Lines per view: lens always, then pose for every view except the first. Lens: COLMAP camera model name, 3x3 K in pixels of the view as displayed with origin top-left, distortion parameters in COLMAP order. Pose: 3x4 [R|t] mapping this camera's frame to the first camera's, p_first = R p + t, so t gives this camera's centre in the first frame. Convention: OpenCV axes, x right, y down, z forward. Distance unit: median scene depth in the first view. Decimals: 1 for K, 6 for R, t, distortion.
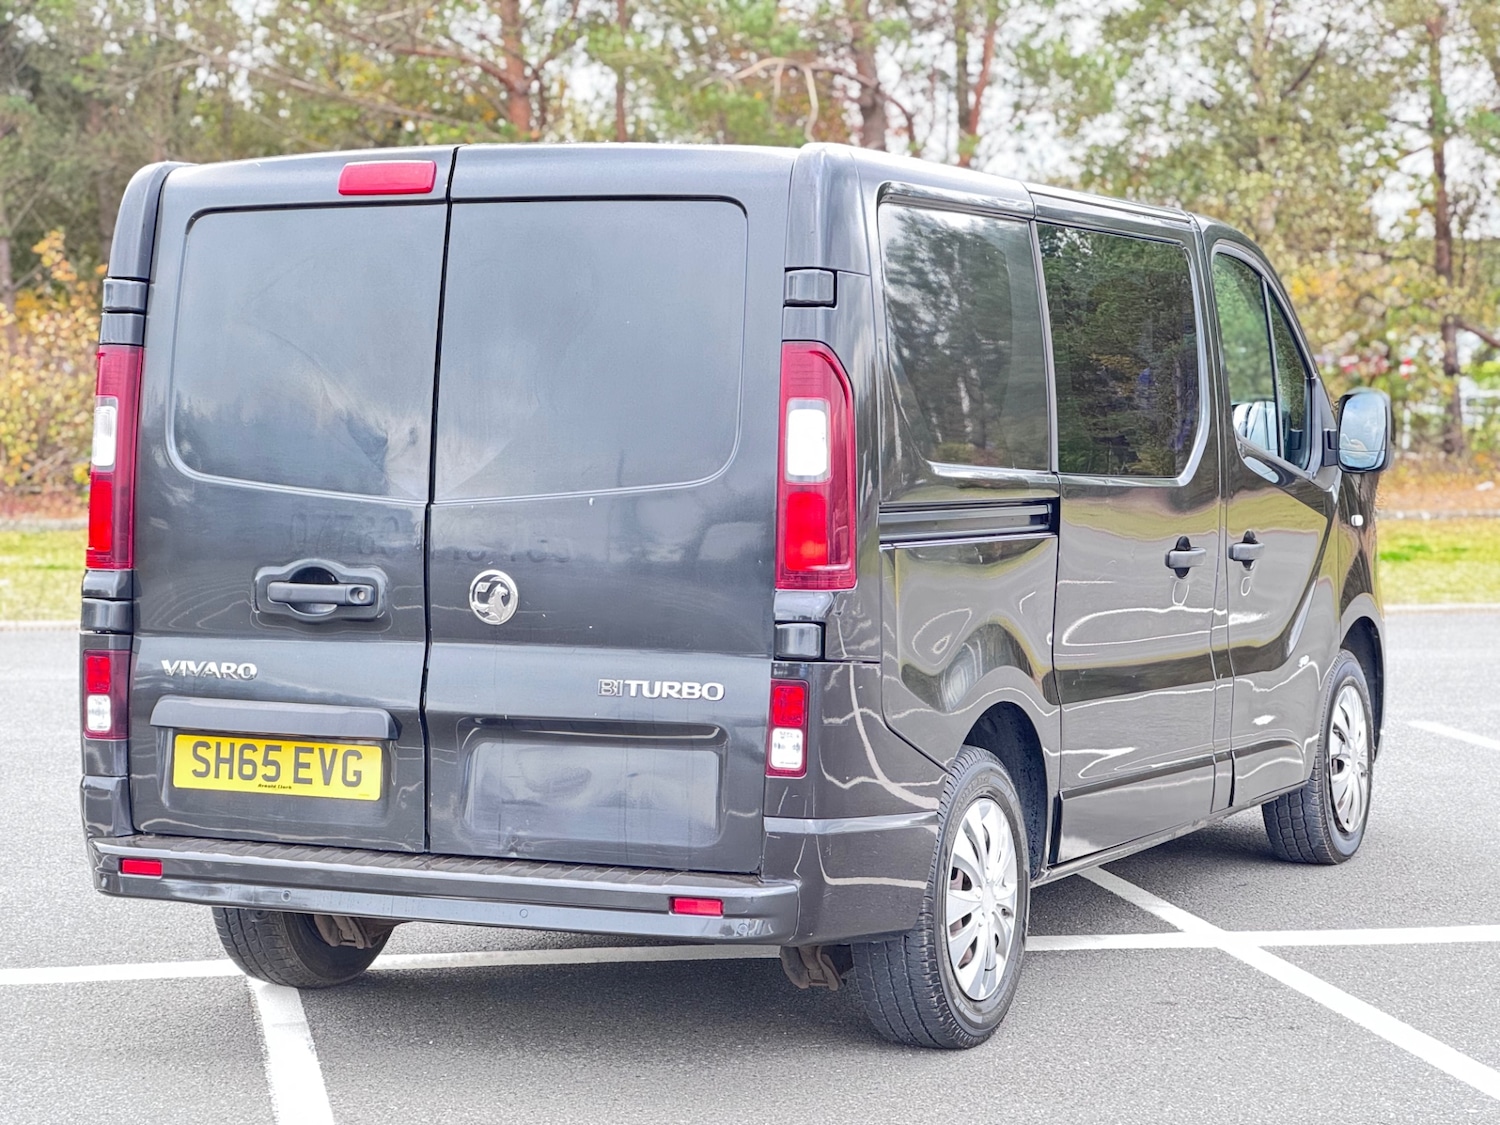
lens RADIAL K [[3077.9, 0, 747.7], [0, 3077.9, 517.9], [0, 0, 1]] dist [-0.114386, 6.080660]
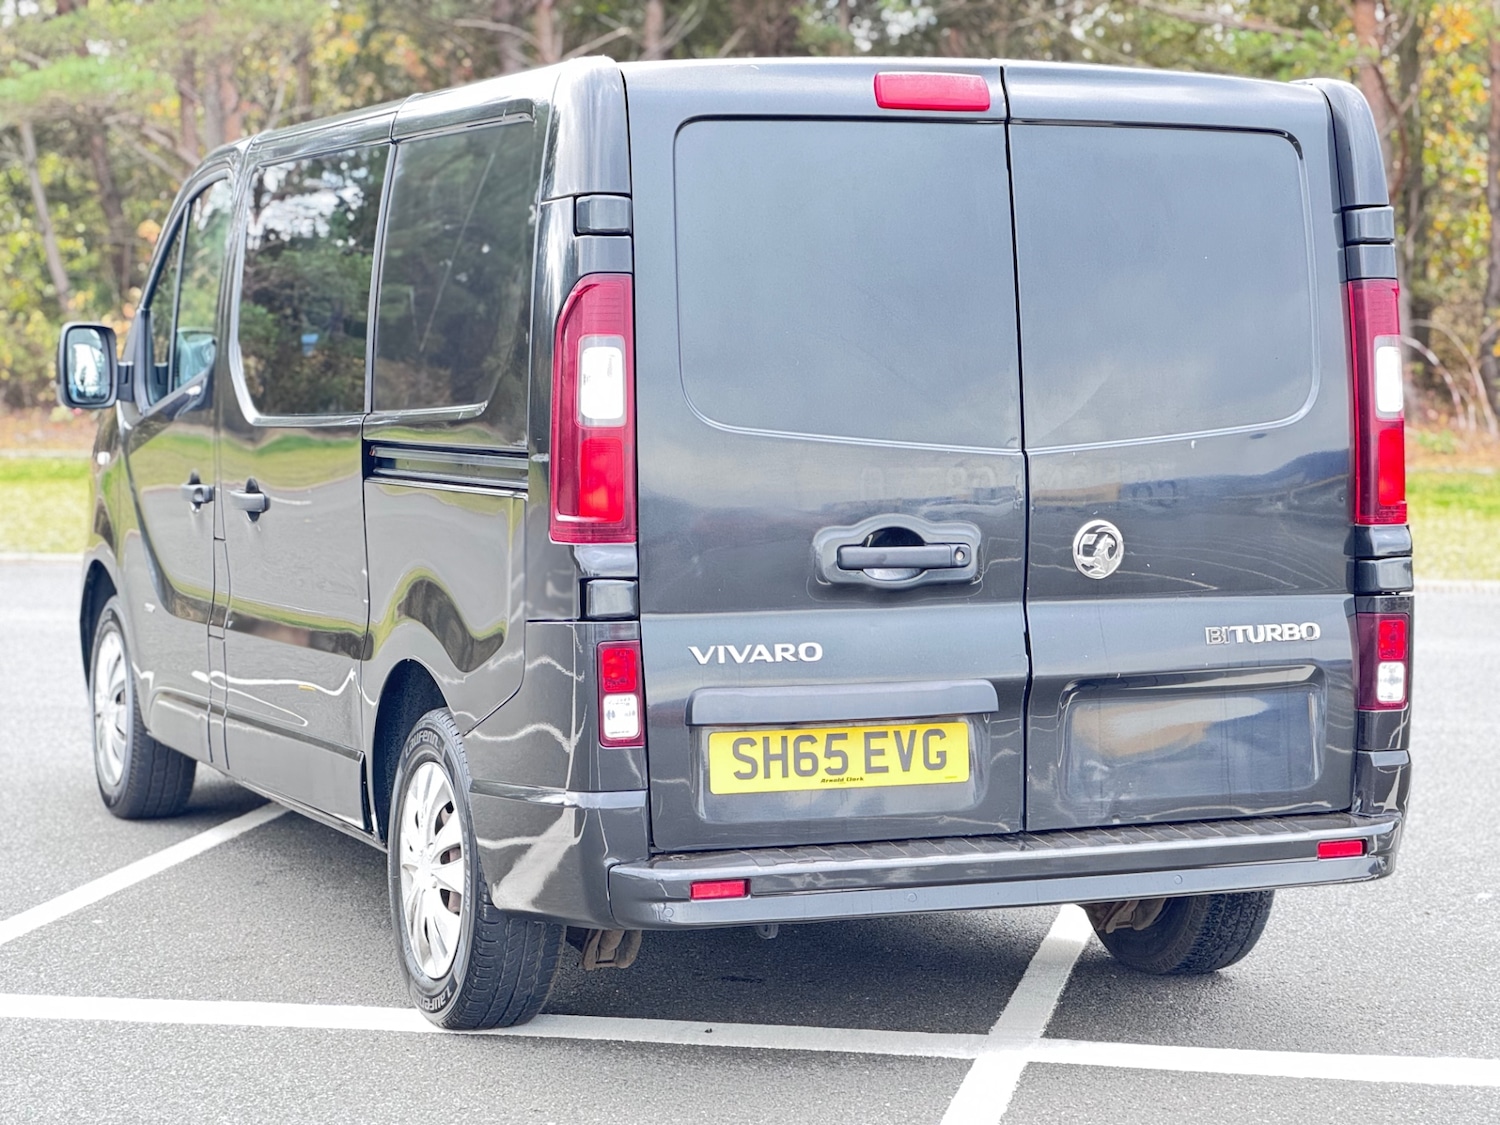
lens RADIAL K [[3077.9, 0, 747.7], [0, 3077.9, 517.9], [0, 0, 1]] dist [-0.114386, 6.080660]
pose [[0.681802, -0.040182, 0.730433, -0.819866], [0.029710, 0.999187, 0.027234, -0.012192], [-0.730934, 0.003133, 0.682441, 0.428776]]
